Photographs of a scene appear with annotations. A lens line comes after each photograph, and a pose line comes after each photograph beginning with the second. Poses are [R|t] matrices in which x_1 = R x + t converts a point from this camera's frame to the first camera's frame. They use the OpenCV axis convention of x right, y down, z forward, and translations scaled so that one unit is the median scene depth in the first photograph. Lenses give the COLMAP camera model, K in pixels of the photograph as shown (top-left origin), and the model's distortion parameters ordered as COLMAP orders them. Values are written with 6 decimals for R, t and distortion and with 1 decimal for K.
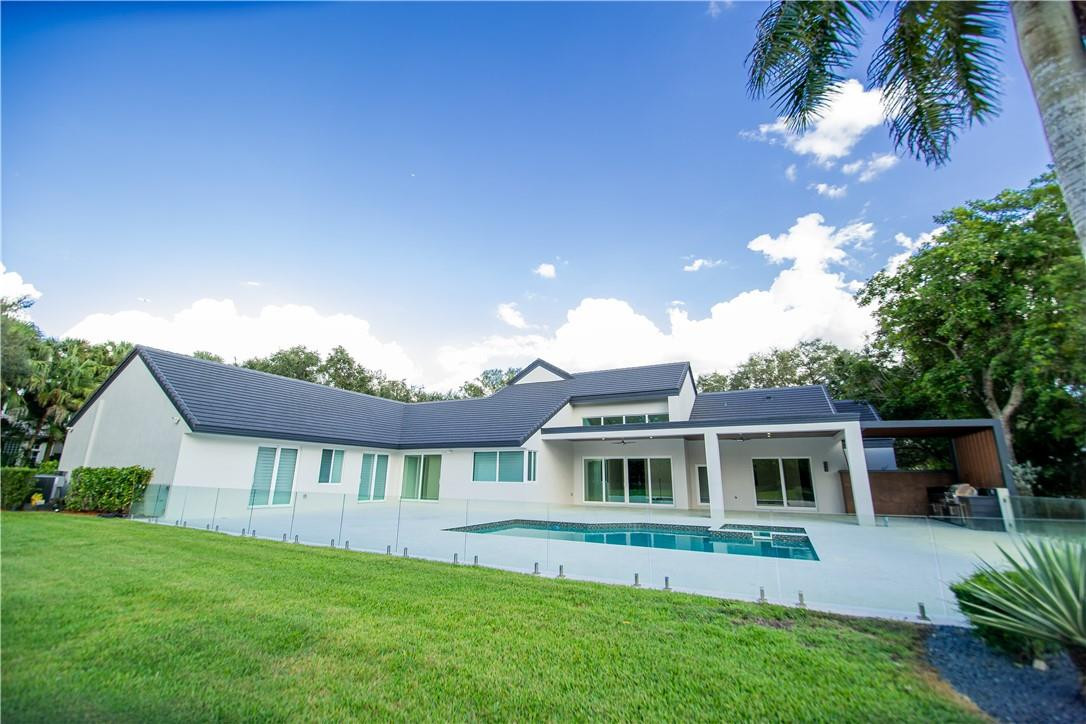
lens RADIAL K [[437.2, 0, 543.0], [0, 437.2, 364.6], [0, 0, 1]] dist [-0.004589, -0.005153]
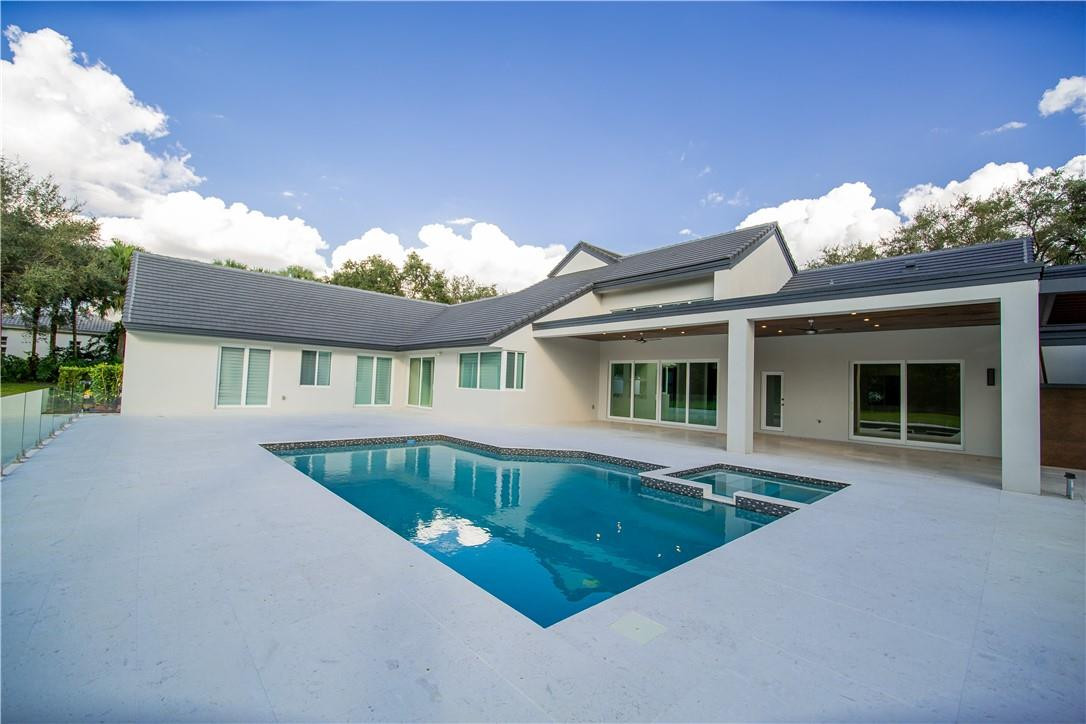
lens RADIAL K [[437.2, 0, 543.0], [0, 437.2, 364.6], [0, 0, 1]] dist [-0.004589, -0.005153]
pose [[0.938718, 0.005600, -0.344640, 0.284457], [0.063721, 0.979815, 0.189481, 0.072402], [0.338745, -0.199830, 0.919413, 0.280135]]
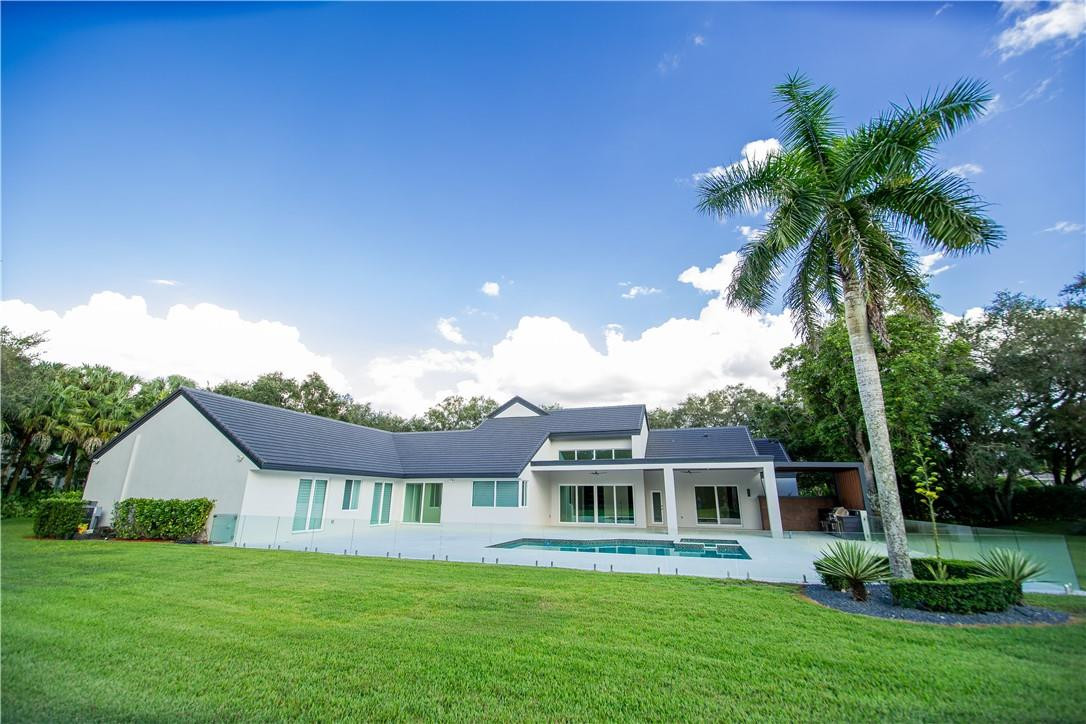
lens RADIAL K [[437.2, 0, 543.0], [0, 437.2, 364.6], [0, 0, 1]] dist [-0.004589, -0.005153]
pose [[0.988823, 0.037166, 0.144387, -0.155427], [-0.031825, 0.998727, -0.039123, -0.074472], [-0.145657, 0.034090, 0.988748, -0.204256]]
